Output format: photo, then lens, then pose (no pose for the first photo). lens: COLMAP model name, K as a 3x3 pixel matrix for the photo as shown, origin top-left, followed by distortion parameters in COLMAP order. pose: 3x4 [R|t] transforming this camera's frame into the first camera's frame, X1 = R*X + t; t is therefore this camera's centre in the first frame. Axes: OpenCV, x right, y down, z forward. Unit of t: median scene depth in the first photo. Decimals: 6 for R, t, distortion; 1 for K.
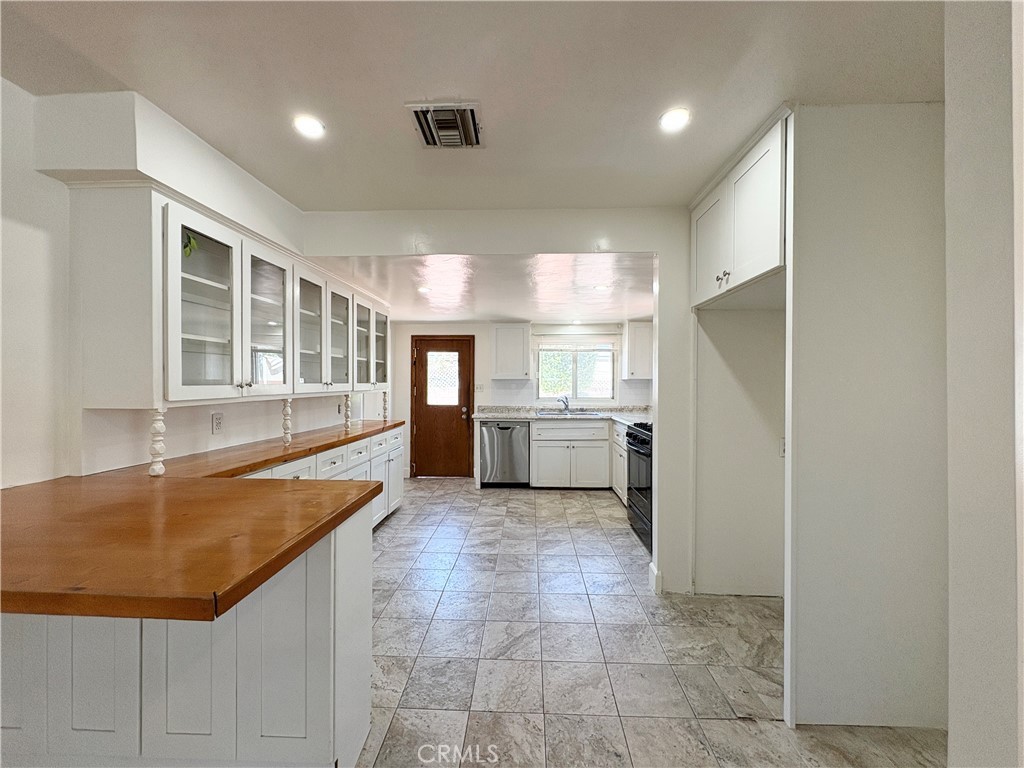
lens RADIAL K [[408.7, 0, 510.8], [0, 408.7, 382.9], [0, 0, 1]] dist [0.000025, 0.000292]
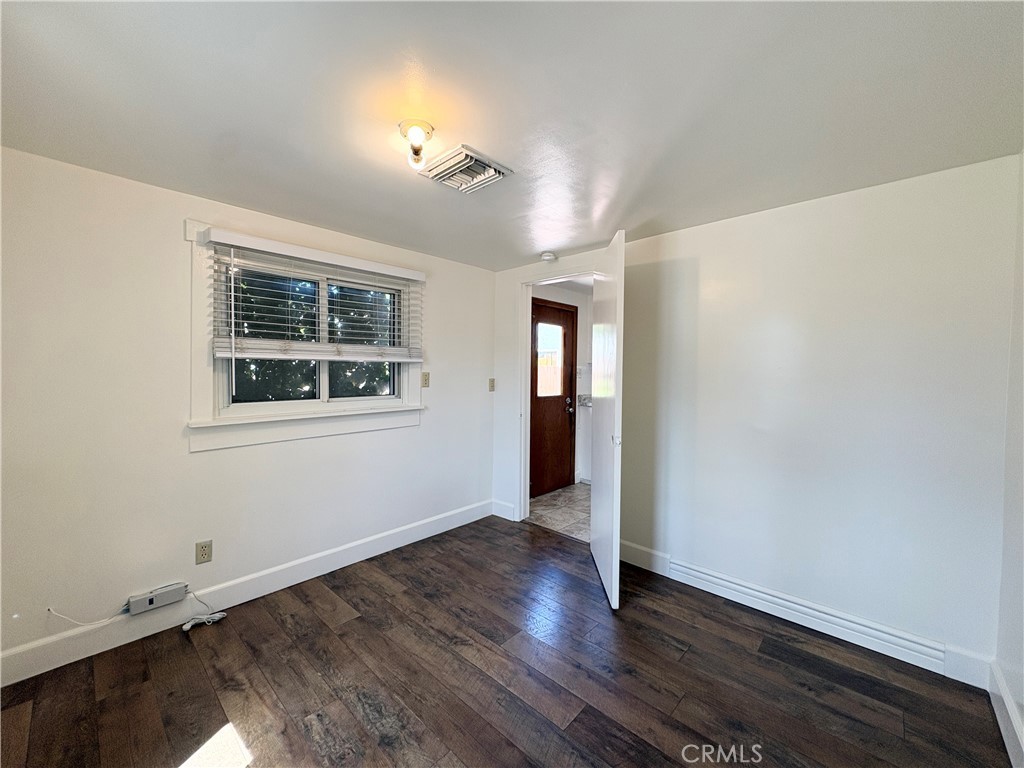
lens RADIAL K [[408.7, 0, 510.8], [0, 408.7, 382.9], [0, 0, 1]] dist [0.000025, 0.000292]
pose [[0.646623, -0.016630, 0.762629, -0.990560], [-0.007945, 0.999561, 0.028533, 0.012560], [-0.762769, -0.024509, 0.646207, 0.731153]]
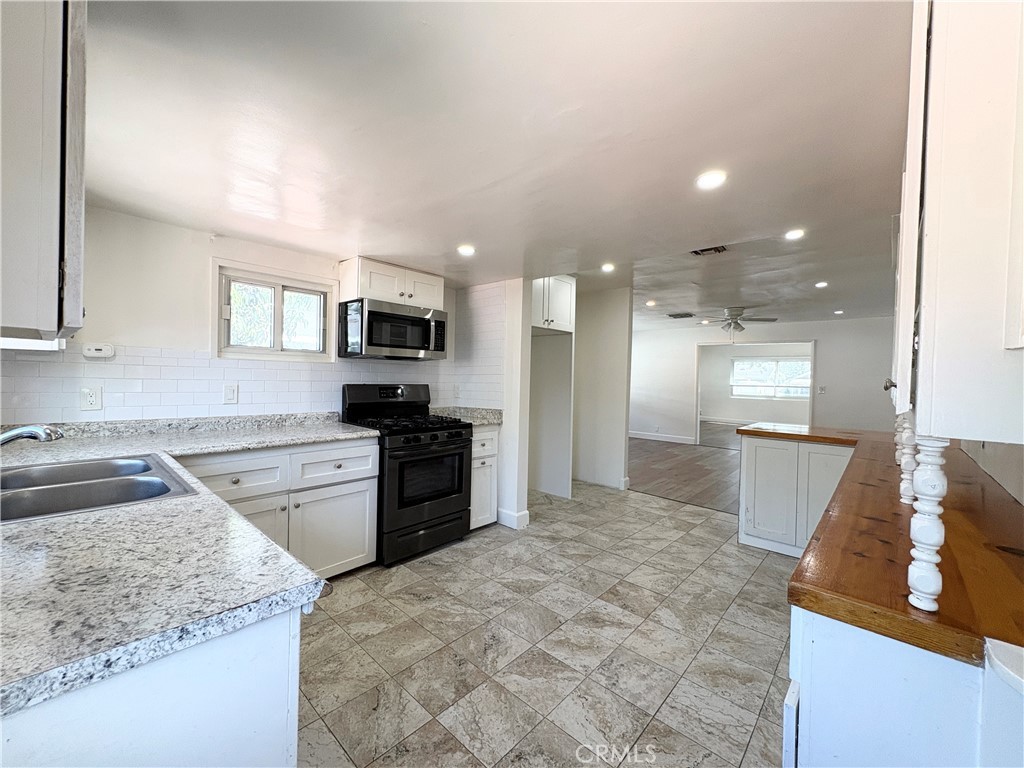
lens RADIAL K [[408.7, 0, 510.8], [0, 408.7, 382.9], [0, 0, 1]] dist [0.000025, 0.000292]
pose [[-0.767586, -0.033008, 0.640095, -0.273365], [-0.028060, 0.999446, 0.017889, 0.001653], [-0.640331, -0.004230, -0.768087, 1.205215]]
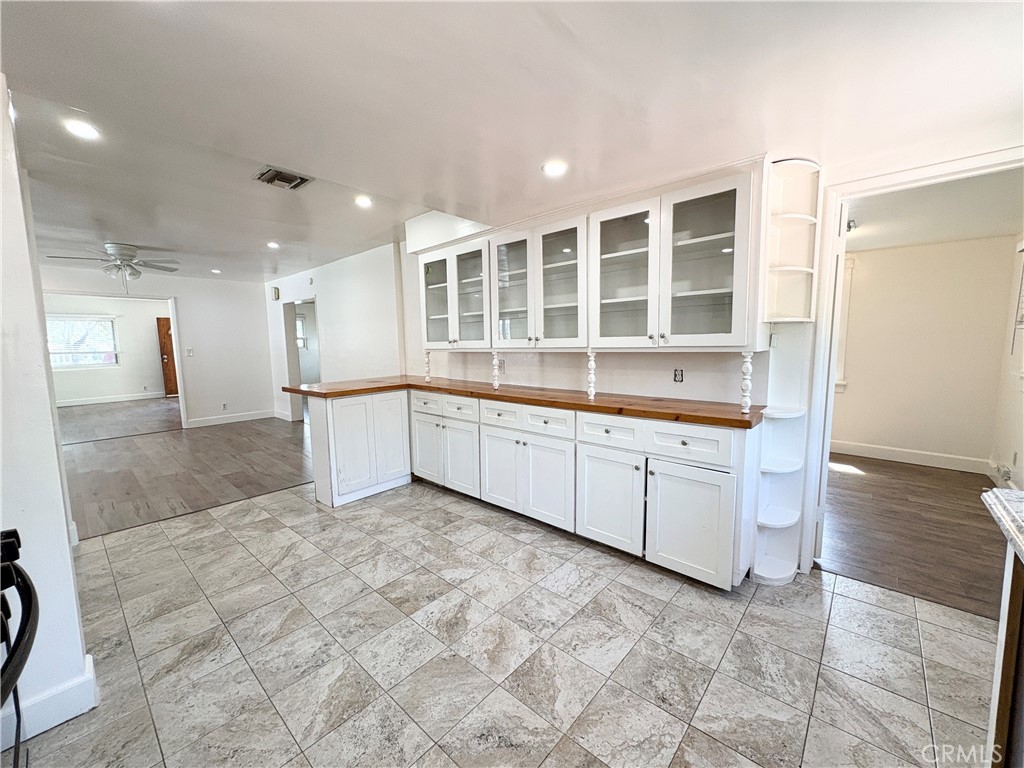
lens RADIAL K [[408.7, 0, 510.8], [0, 408.7, 382.9], [0, 0, 1]] dist [0.000025, 0.000292]
pose [[-0.631136, 0.088430, -0.770615, 0.224900], [0.017047, 0.994822, 0.100198, 0.004972], [0.775484, 0.050102, -0.629376, 1.057384]]
